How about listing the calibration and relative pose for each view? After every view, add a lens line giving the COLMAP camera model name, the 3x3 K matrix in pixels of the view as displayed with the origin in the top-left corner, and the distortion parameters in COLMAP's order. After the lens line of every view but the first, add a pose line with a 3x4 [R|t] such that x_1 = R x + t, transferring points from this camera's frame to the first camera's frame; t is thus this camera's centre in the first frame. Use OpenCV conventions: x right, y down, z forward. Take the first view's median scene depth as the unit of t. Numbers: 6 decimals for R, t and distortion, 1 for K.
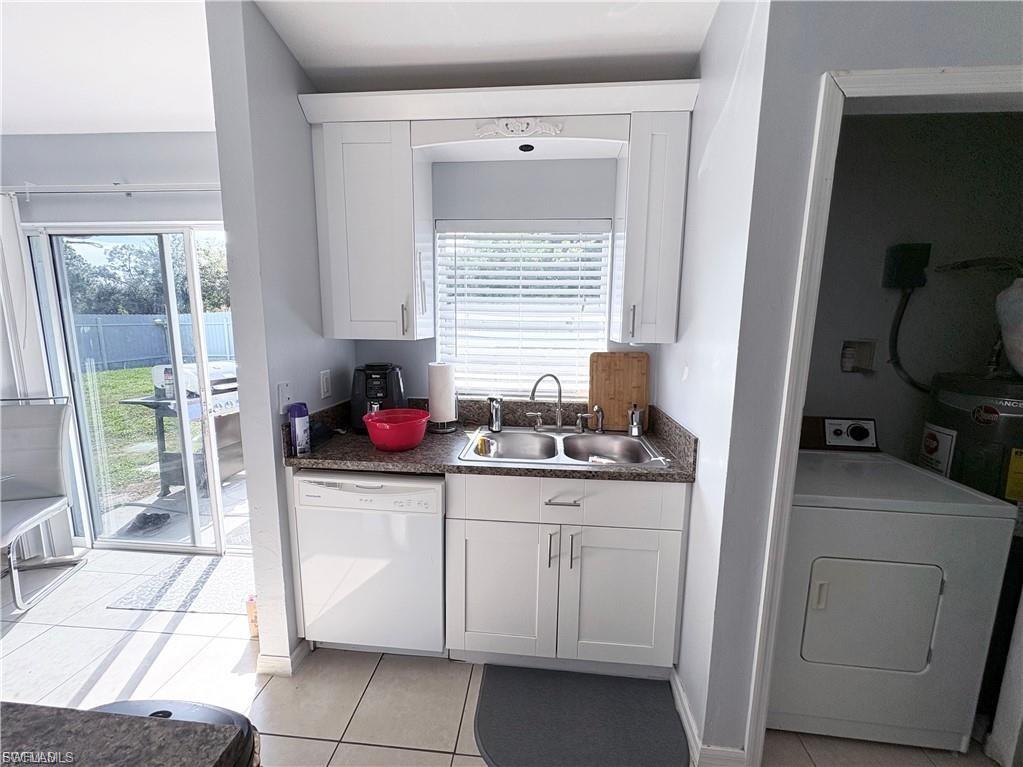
lens RADIAL K [[409.5, 0, 514.8], [0, 409.5, 384.0], [0, 0, 1]] dist [0.000488, 0.000485]
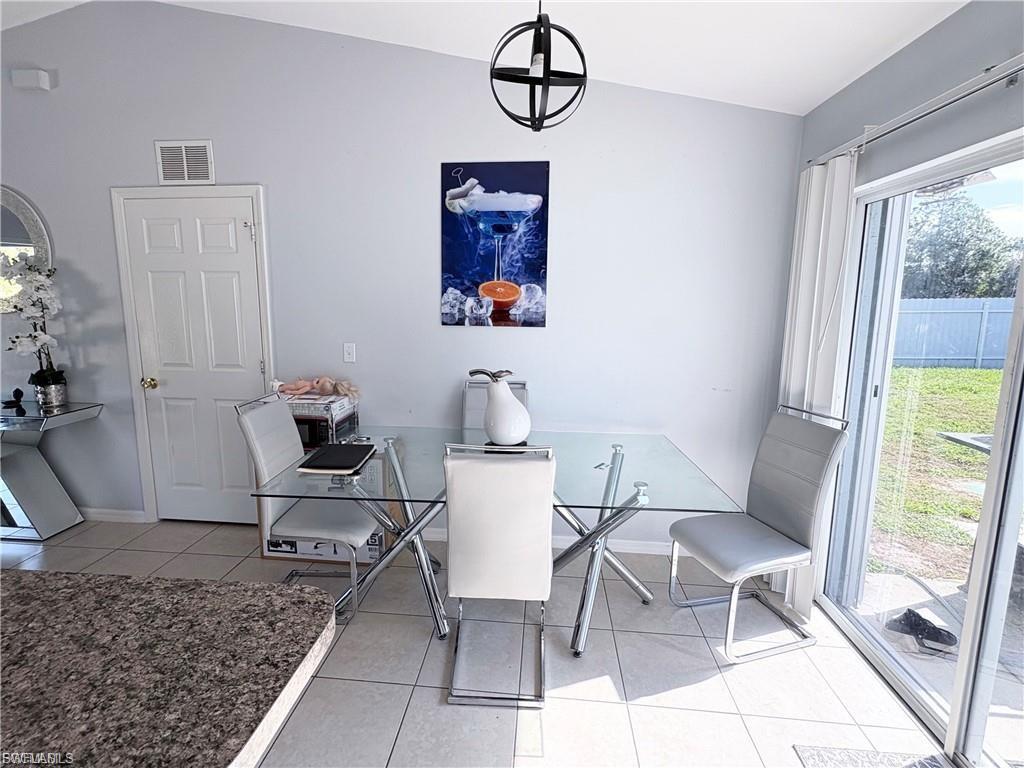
lens RADIAL K [[479.2, 0, 495.1], [0, 479.2, 367.9], [0, 0, 1]] dist [-0.001297, 0.000419]
pose [[-0.023640, 0.130252, -0.991199, -0.194929], [-0.149865, 0.979811, 0.132330, -0.061388], [0.988424, 0.151674, -0.003643, 0.288272]]
